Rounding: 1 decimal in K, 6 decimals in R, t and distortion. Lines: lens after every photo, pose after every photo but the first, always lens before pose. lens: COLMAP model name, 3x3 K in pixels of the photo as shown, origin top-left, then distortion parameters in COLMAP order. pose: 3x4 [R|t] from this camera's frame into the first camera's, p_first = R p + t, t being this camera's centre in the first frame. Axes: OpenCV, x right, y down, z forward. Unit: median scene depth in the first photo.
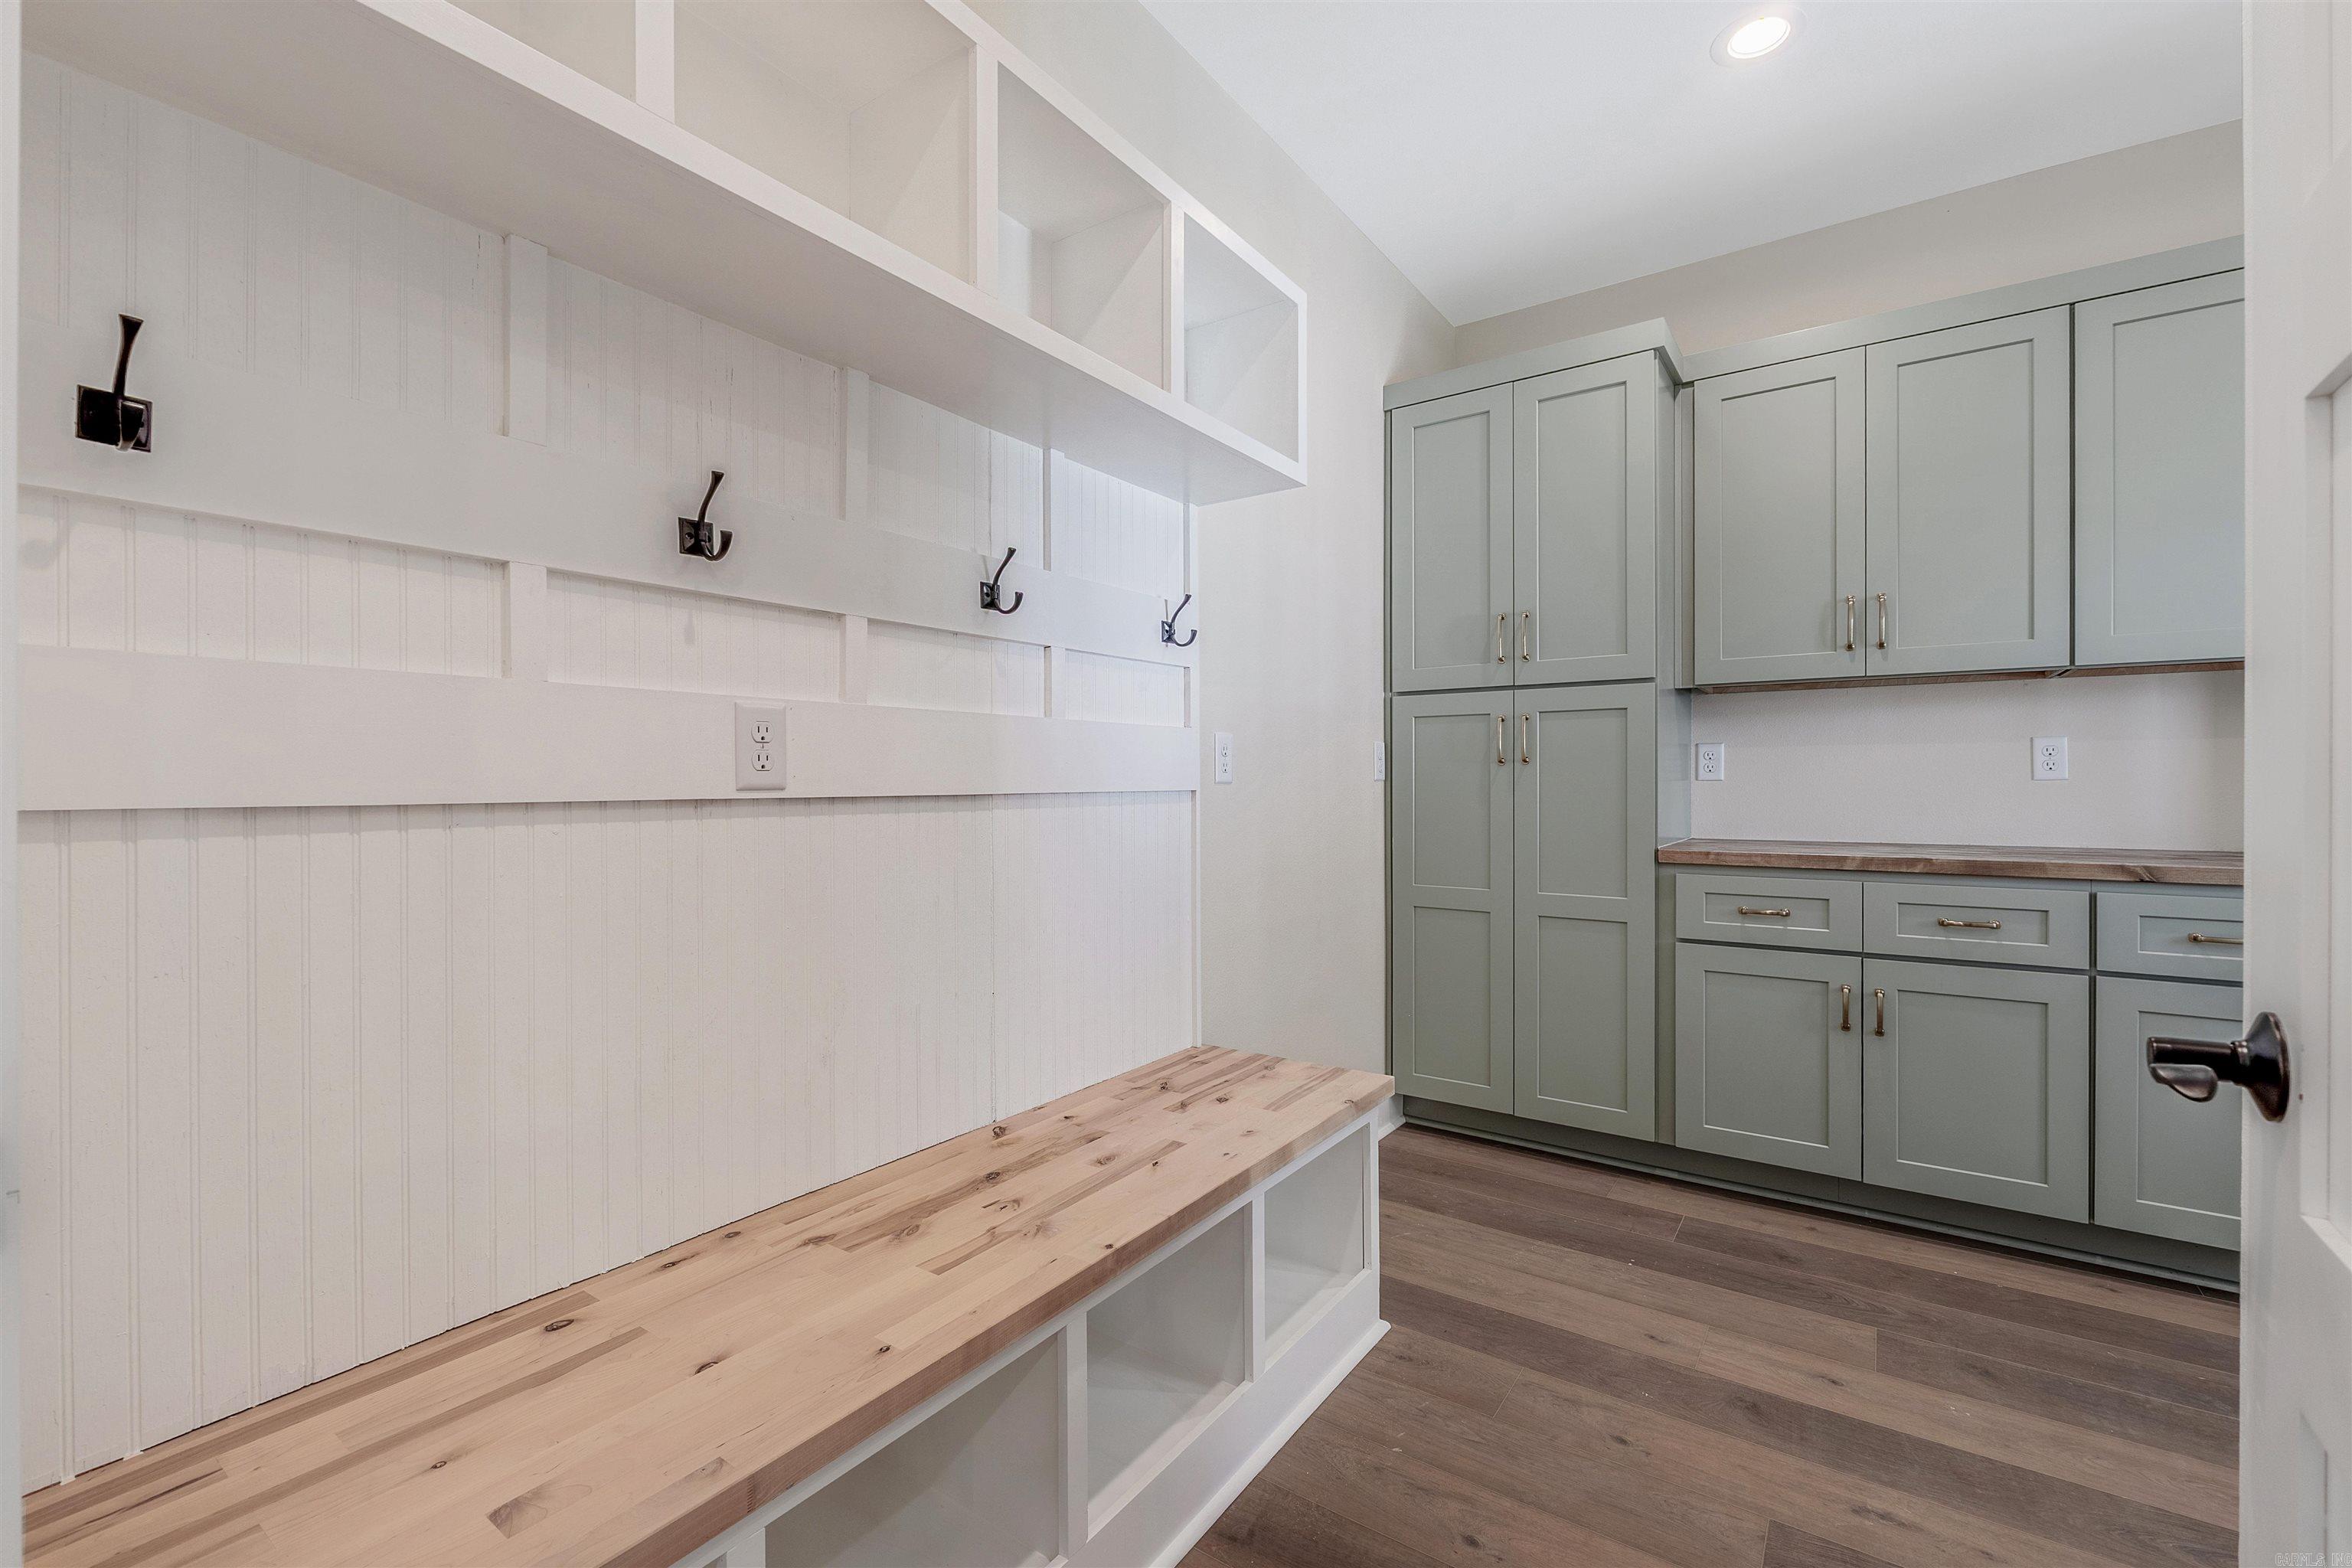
lens RADIAL K [[1010.3, 0, 1176.0], [0, 1010.3, 784.0], [0, 0, 1]] dist [-0.000816, -0.000085]
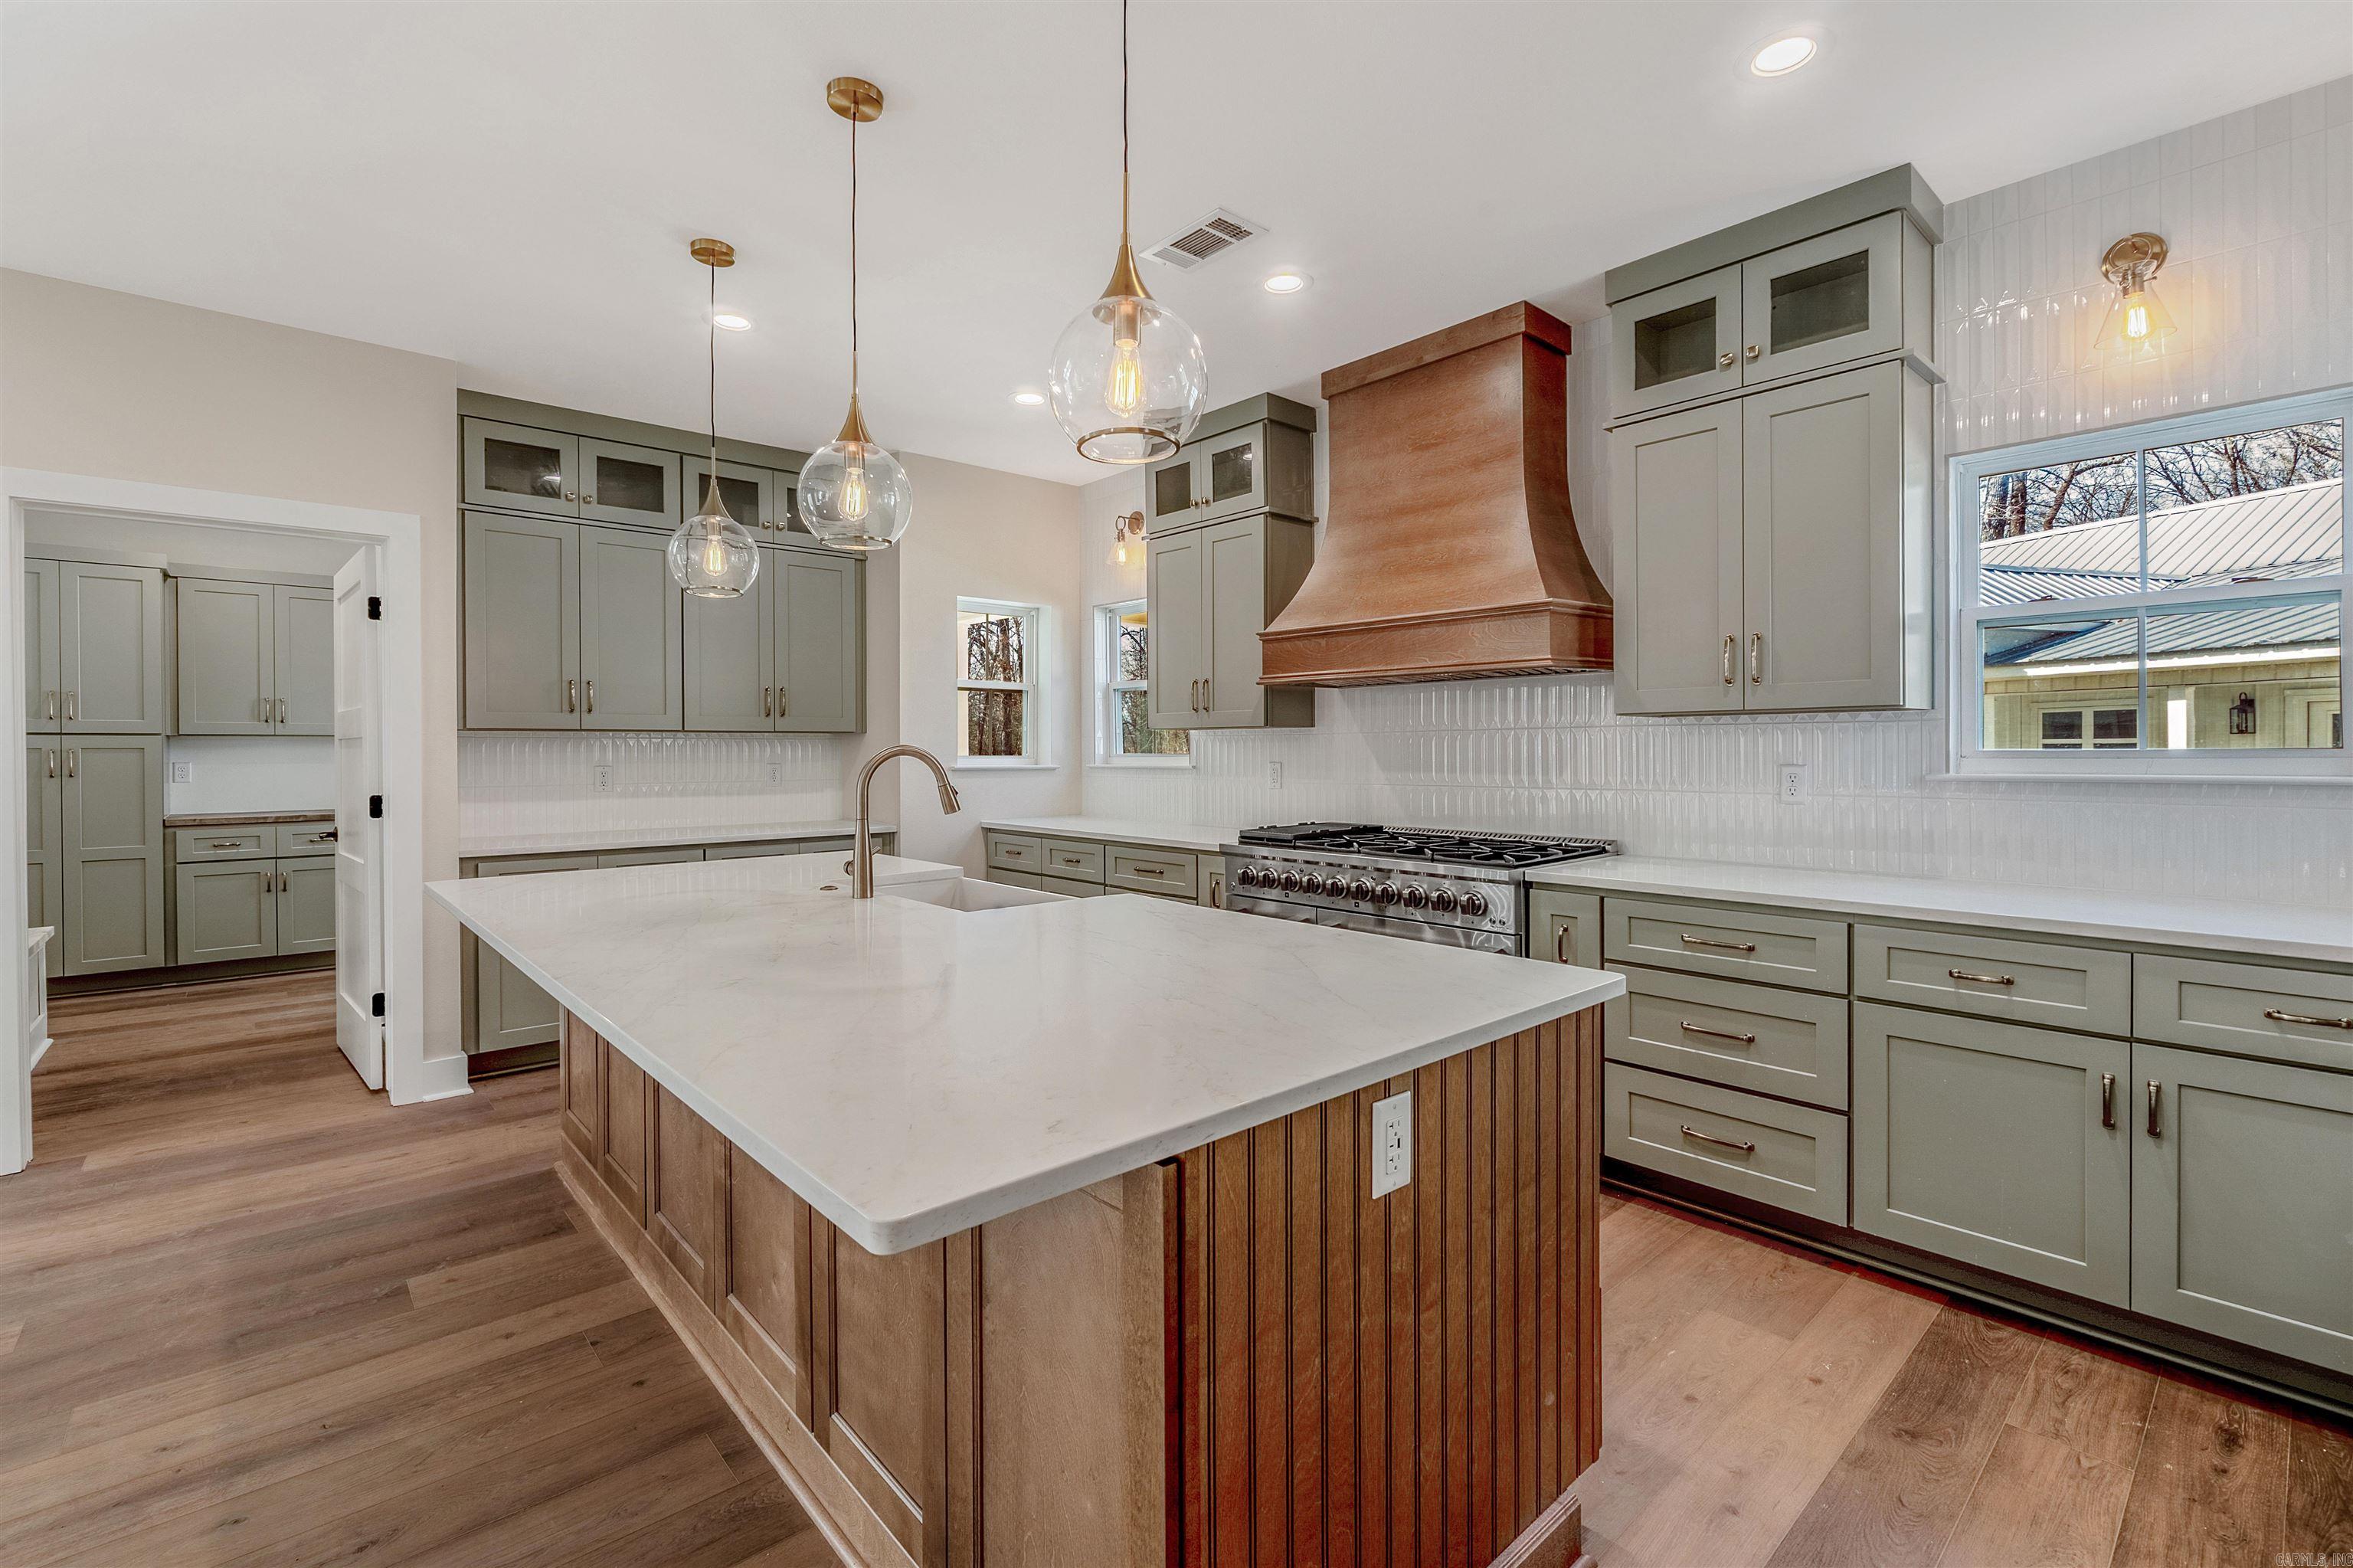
lens RADIAL K [[1035.4, 0, 1178.4], [0, 1035.4, 754.9], [0, 0, 1]] dist [-0.012406, -0.000003]
pose [[0.226559, -0.004465, 0.973987, -1.026602], [0.007111, 0.999970, 0.002930, -0.054284], [-0.973972, 0.006263, 0.226584, -1.394943]]
